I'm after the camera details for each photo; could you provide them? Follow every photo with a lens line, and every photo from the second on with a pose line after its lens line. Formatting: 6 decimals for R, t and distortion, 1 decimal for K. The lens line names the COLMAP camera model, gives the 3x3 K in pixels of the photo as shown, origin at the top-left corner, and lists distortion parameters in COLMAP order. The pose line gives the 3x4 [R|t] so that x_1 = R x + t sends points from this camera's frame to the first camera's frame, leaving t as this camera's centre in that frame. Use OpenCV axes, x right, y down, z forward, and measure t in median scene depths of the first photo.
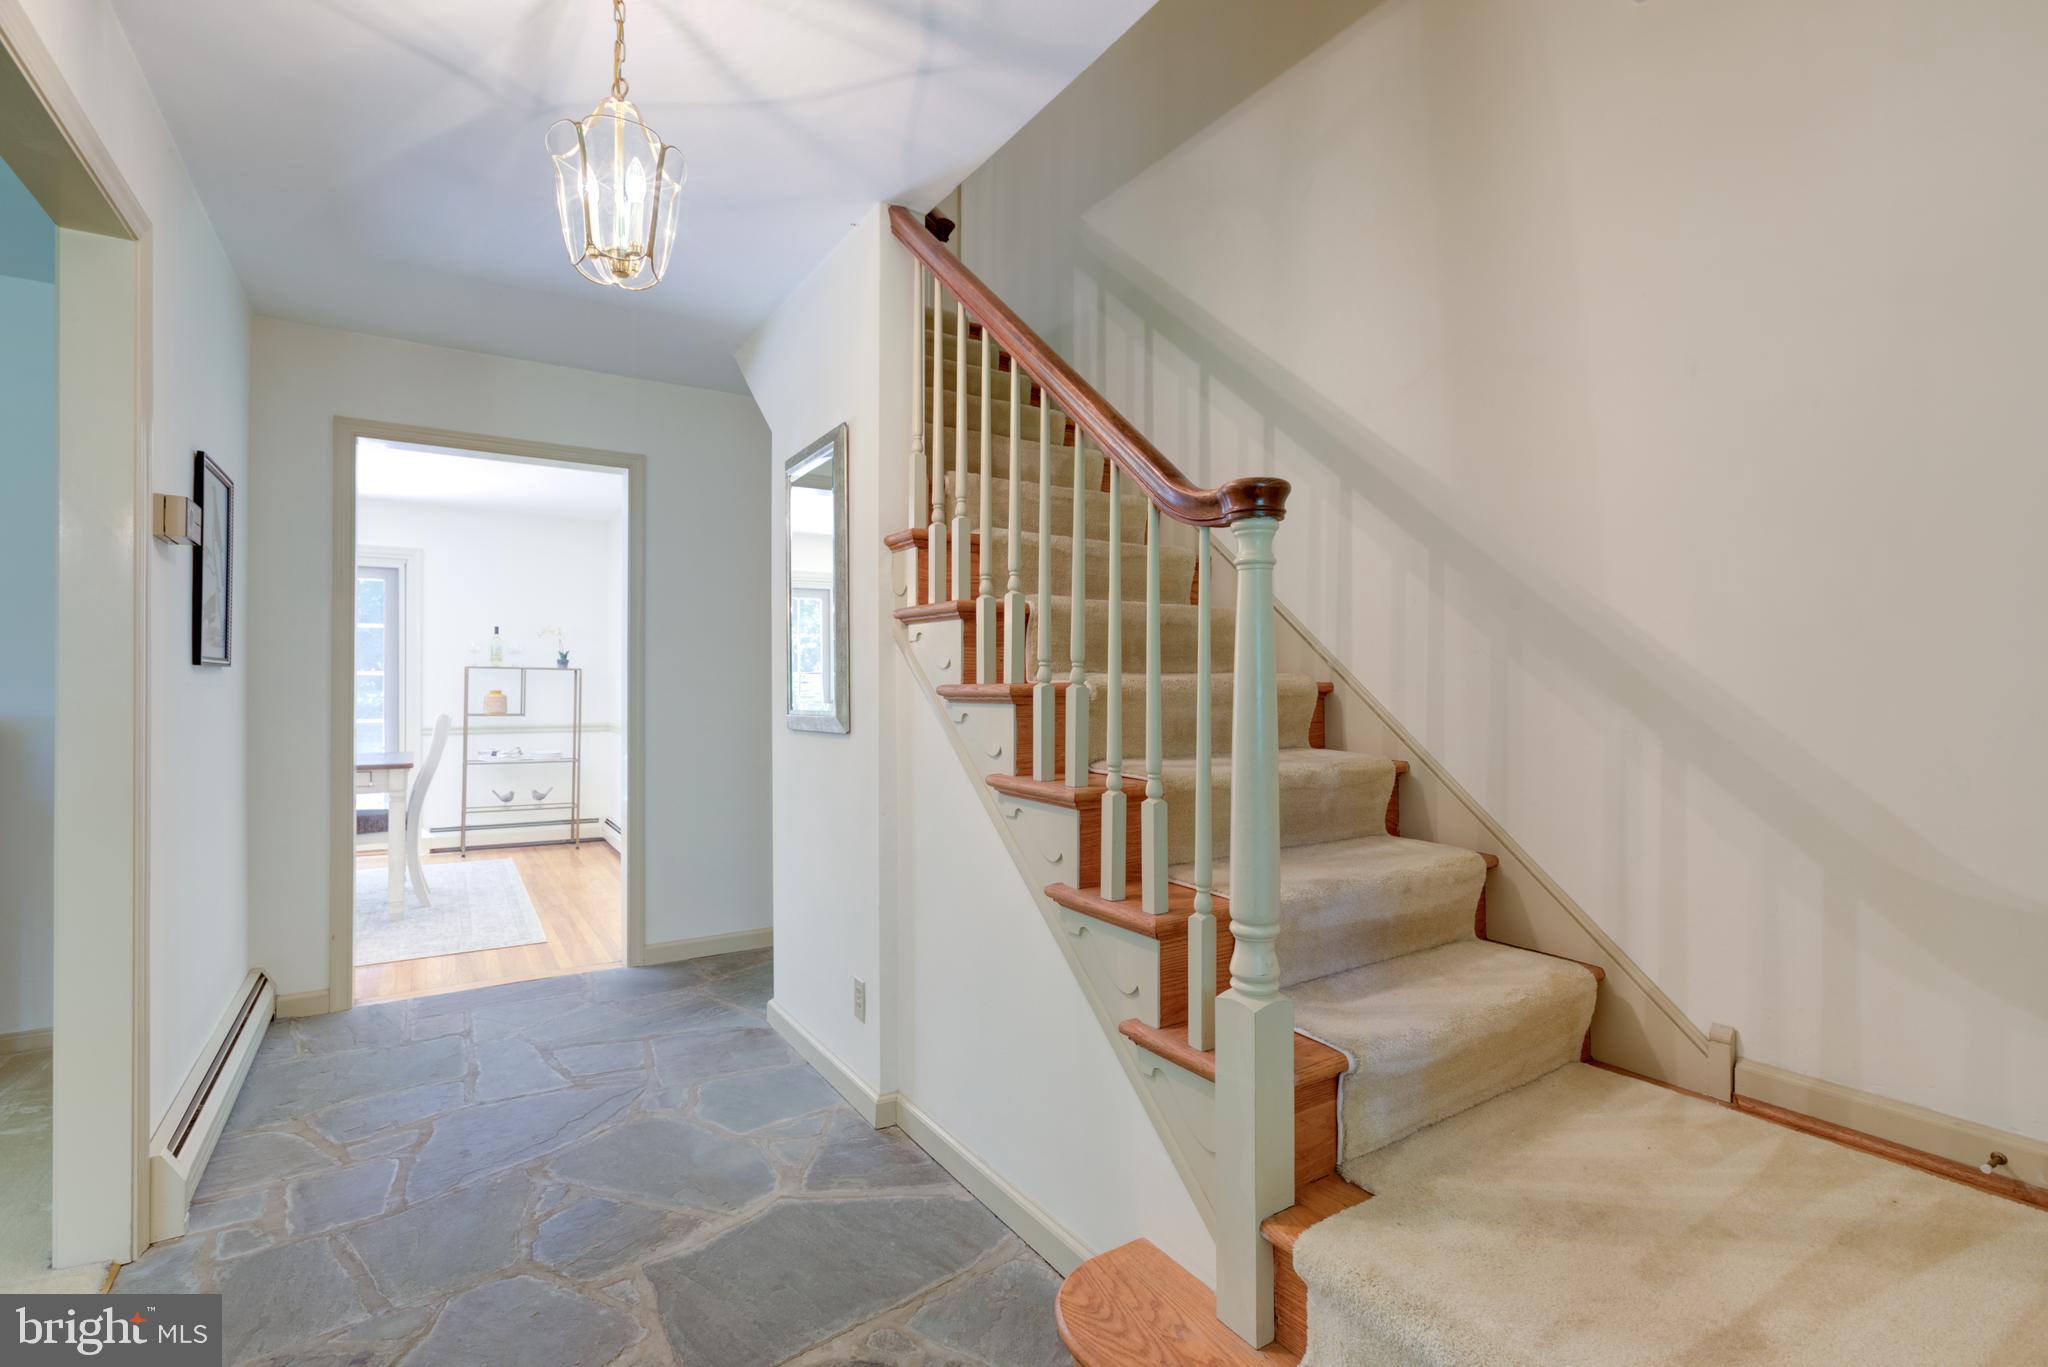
lens RADIAL K [[929.7, 0, 1024.0], [0, 929.7, 683.5], [0, 0, 1]] dist [-0.018142, 0.007505]
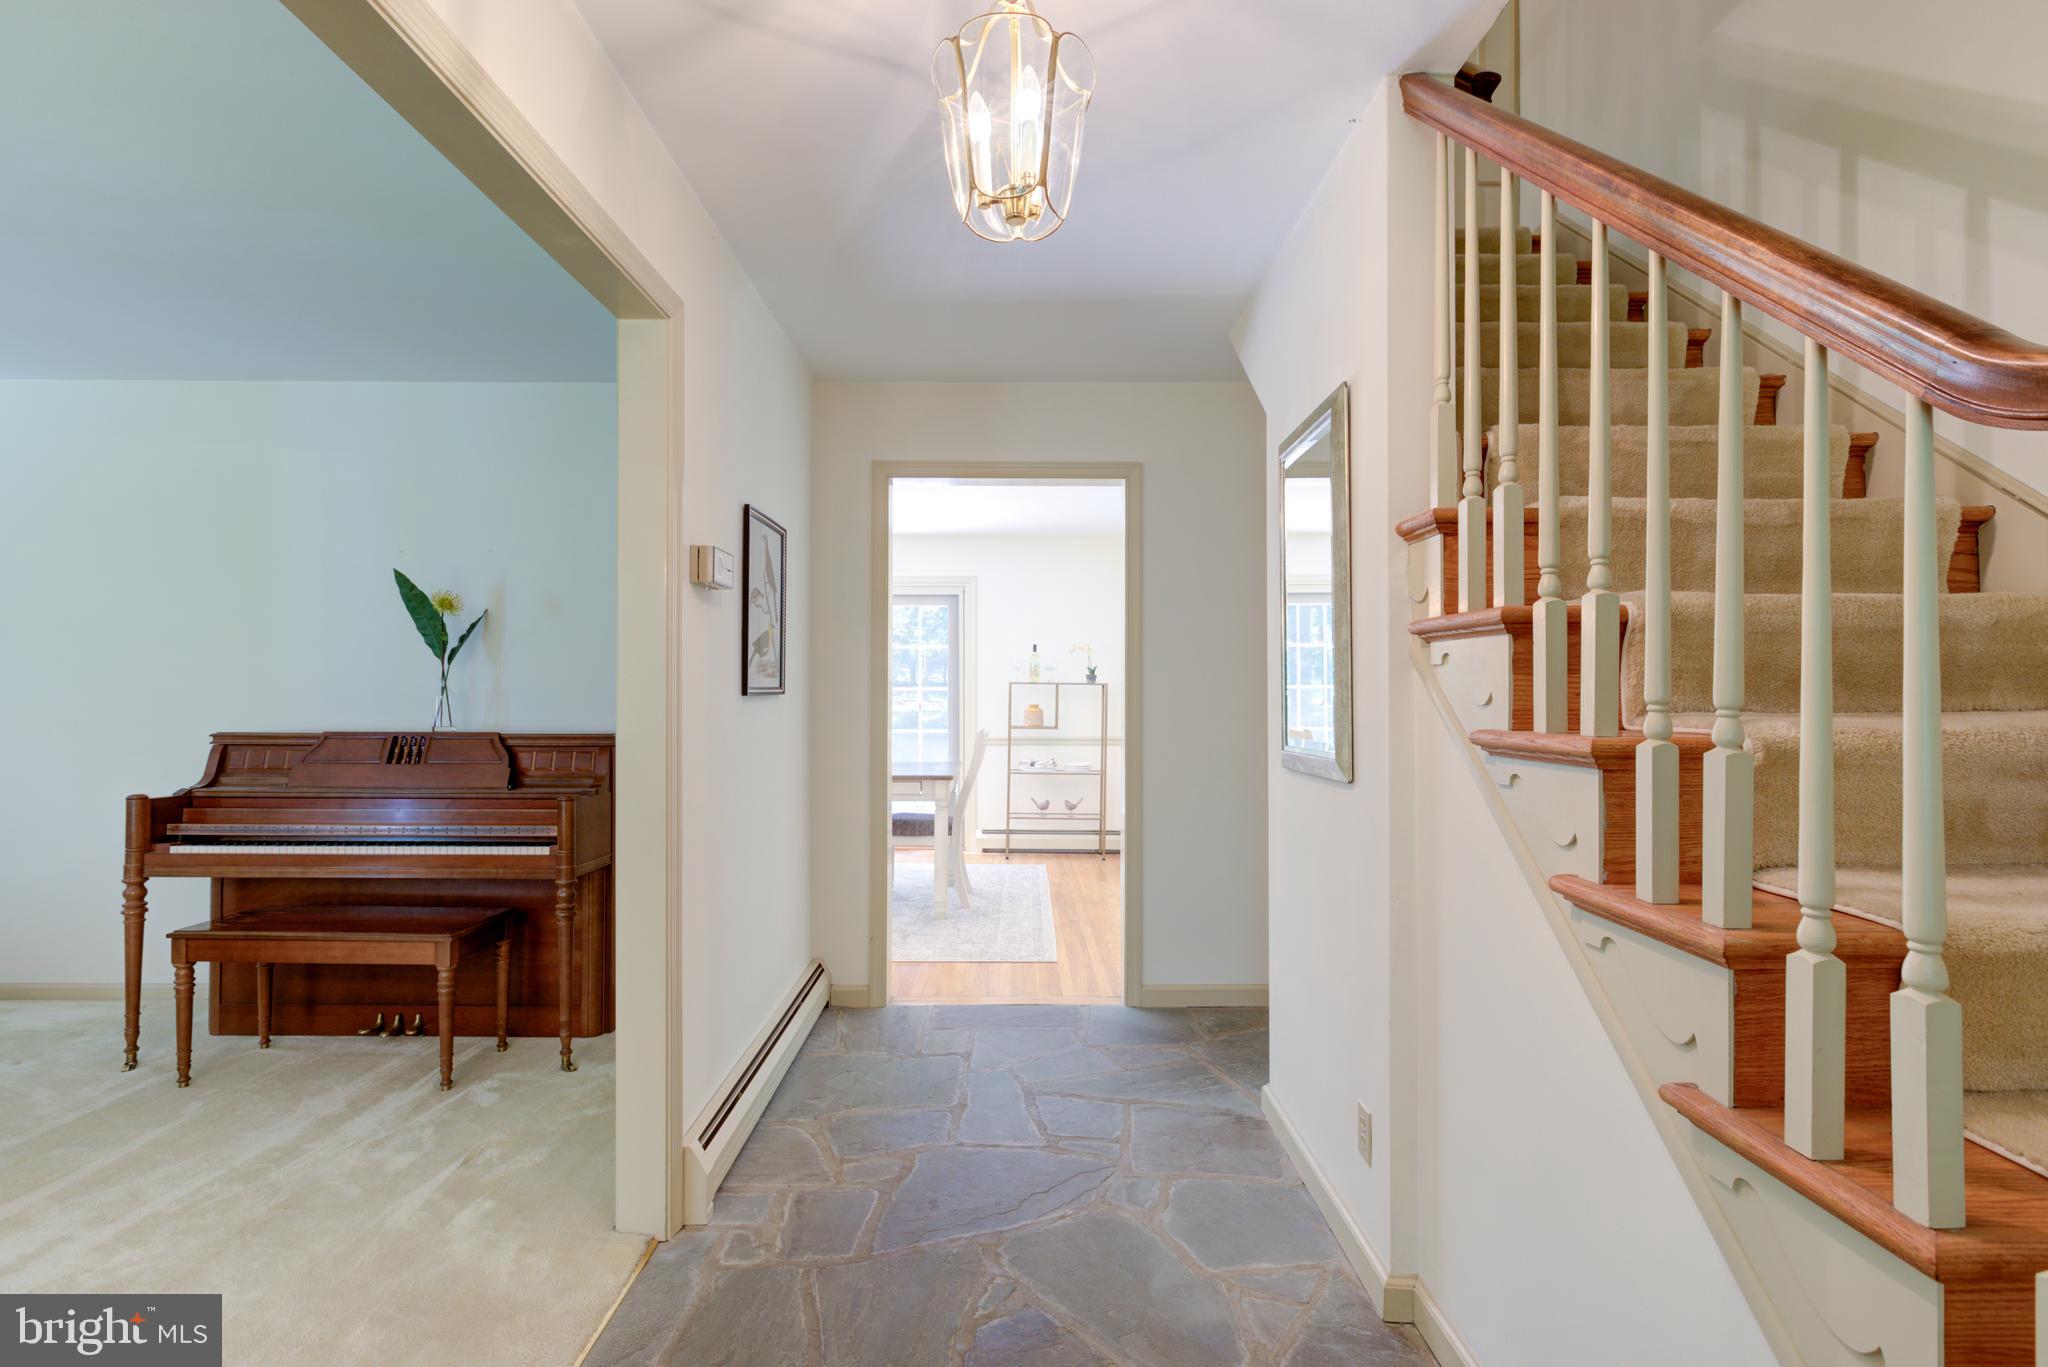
lens RADIAL K [[948.7, 0, 1020.1], [0, 948.7, 688.3], [0, 0, 1]] dist [-0.012457, 0.007309]
pose [[0.844834, -0.002417, -0.535023, 0.000342], [0.001232, 0.999996, -0.002571, -0.025376], [0.535027, 0.001513, 0.844834, 0.201105]]
